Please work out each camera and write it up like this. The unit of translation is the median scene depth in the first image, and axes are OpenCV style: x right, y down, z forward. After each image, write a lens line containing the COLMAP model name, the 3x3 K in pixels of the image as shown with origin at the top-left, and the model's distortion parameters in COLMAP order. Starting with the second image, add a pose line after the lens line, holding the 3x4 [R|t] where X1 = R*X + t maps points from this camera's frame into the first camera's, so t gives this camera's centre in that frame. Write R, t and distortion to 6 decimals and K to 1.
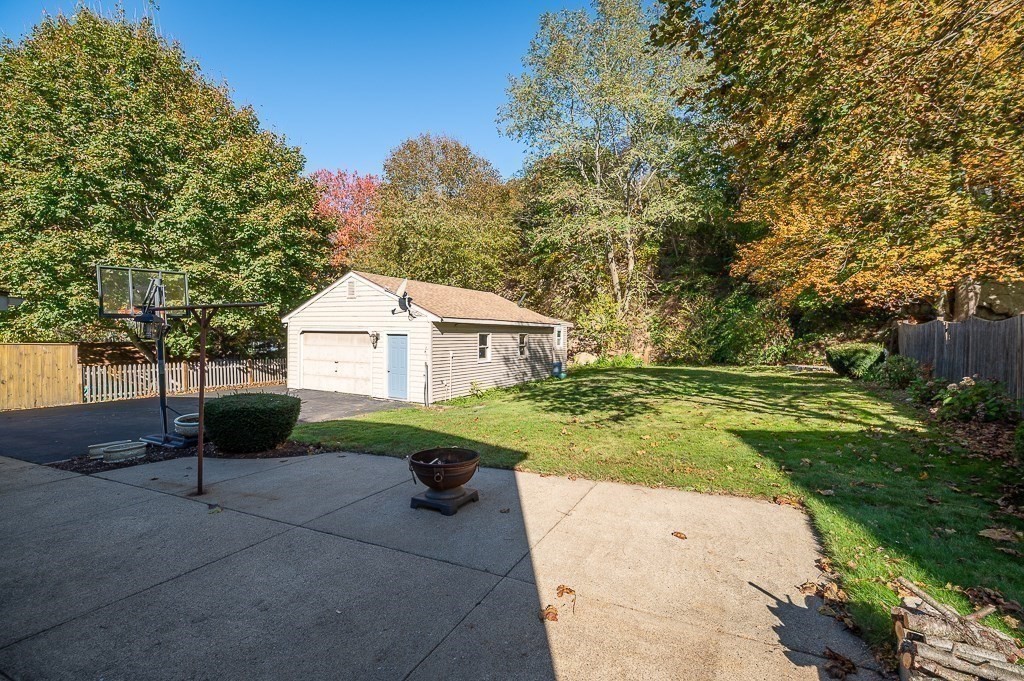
lens RADIAL K [[446.5, 0, 512.0], [0, 446.5, 340.5], [0, 0, 1]] dist [0.000967, -0.000369]
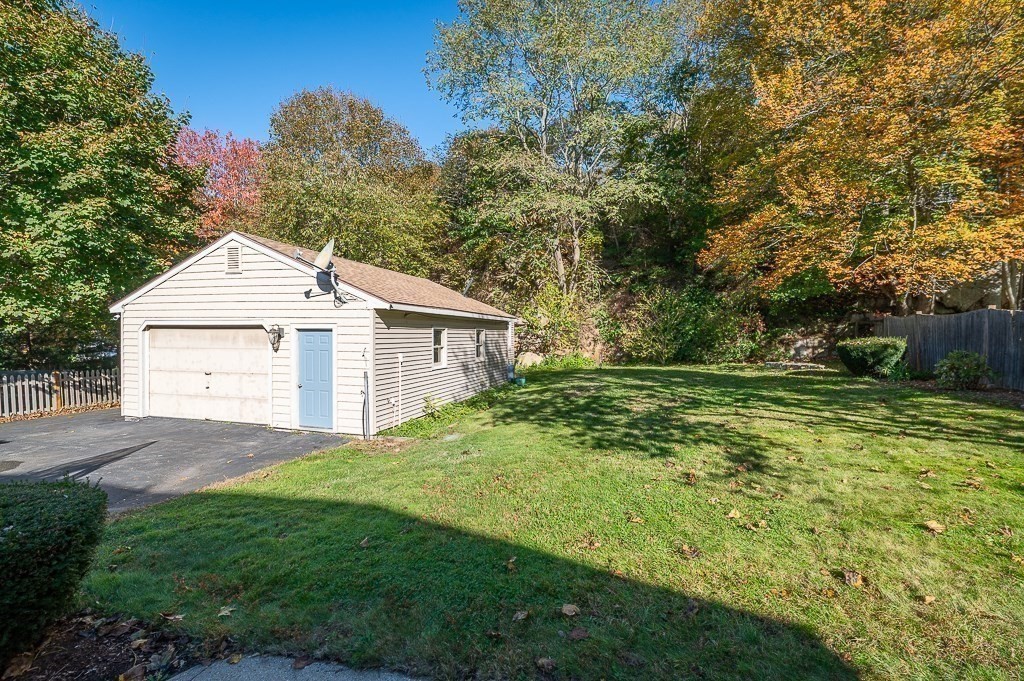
lens RADIAL K [[446.5, 0, 512.0], [0, 446.5, 340.5], [0, 0, 1]] dist [0.000967, -0.000369]
pose [[0.973979, -0.009973, 0.226419, -0.105032], [0.009979, 0.999950, 0.001118, 0.003951], [-0.226419, 0.001170, 0.974029, 0.257023]]
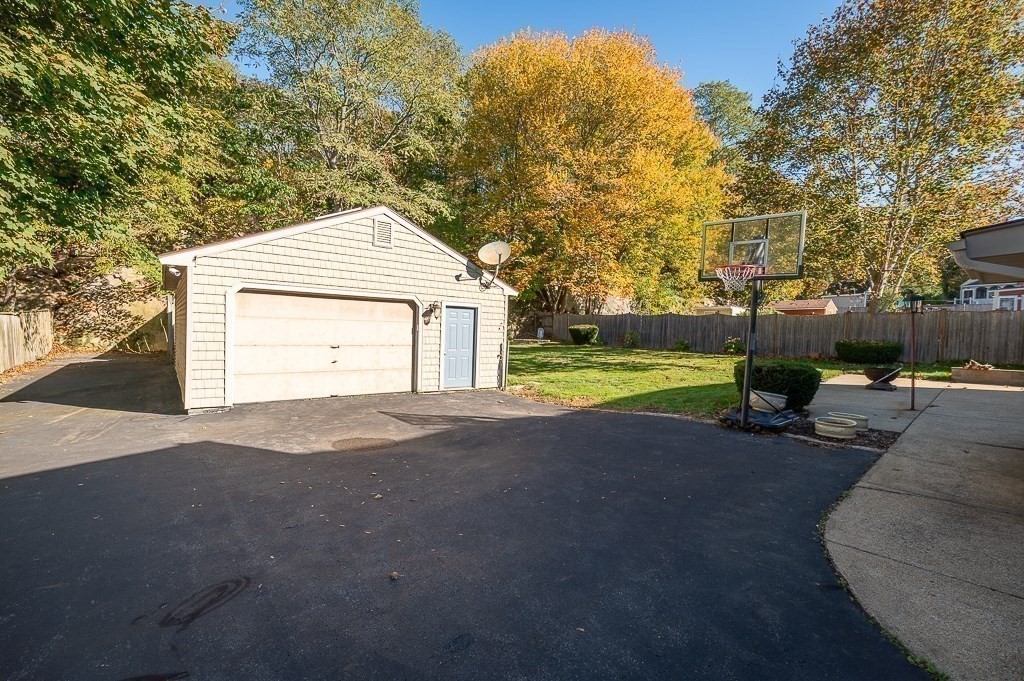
lens RADIAL K [[446.5, 0, 512.0], [0, 446.5, 340.5], [0, 0, 1]] dist [0.000967, -0.000369]
pose [[0.375049, -0.021876, 0.926747, -0.804923], [-0.011743, 0.999529, 0.028346, 0.018660], [-0.926930, -0.021514, 0.374616, 0.519535]]
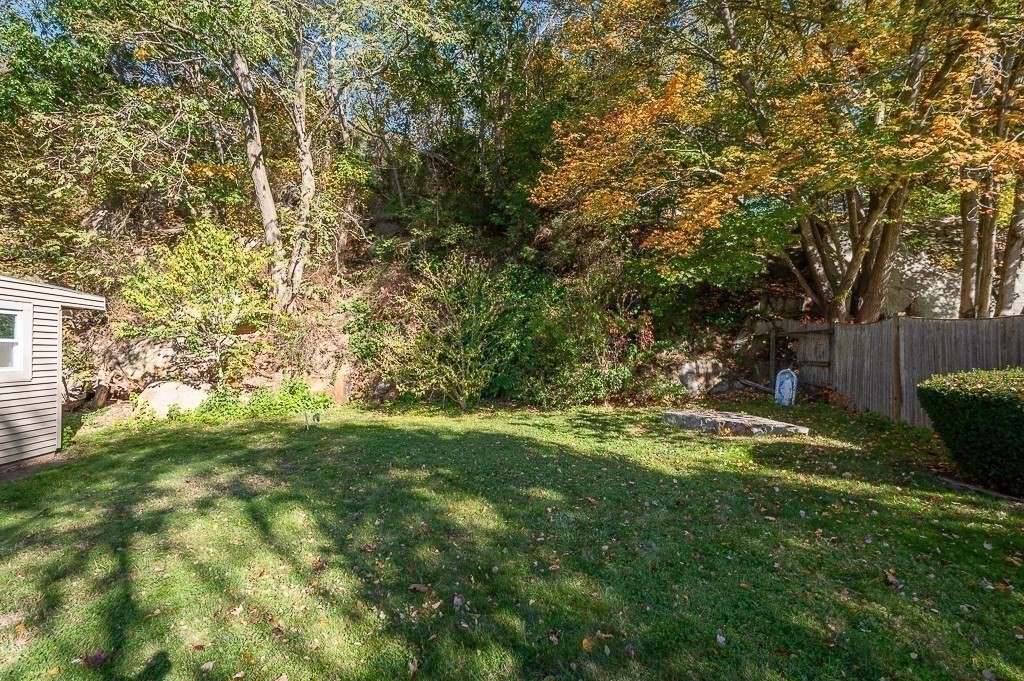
lens RADIAL K [[446.5, 0, 512.0], [0, 446.5, 340.5], [0, 0, 1]] dist [0.000967, -0.000369]
pose [[0.809688, 0.021510, 0.586467, 0.274566], [-0.007705, 0.999632, -0.026027, -0.001770], [-0.586811, 0.016555, 0.809555, 0.826127]]
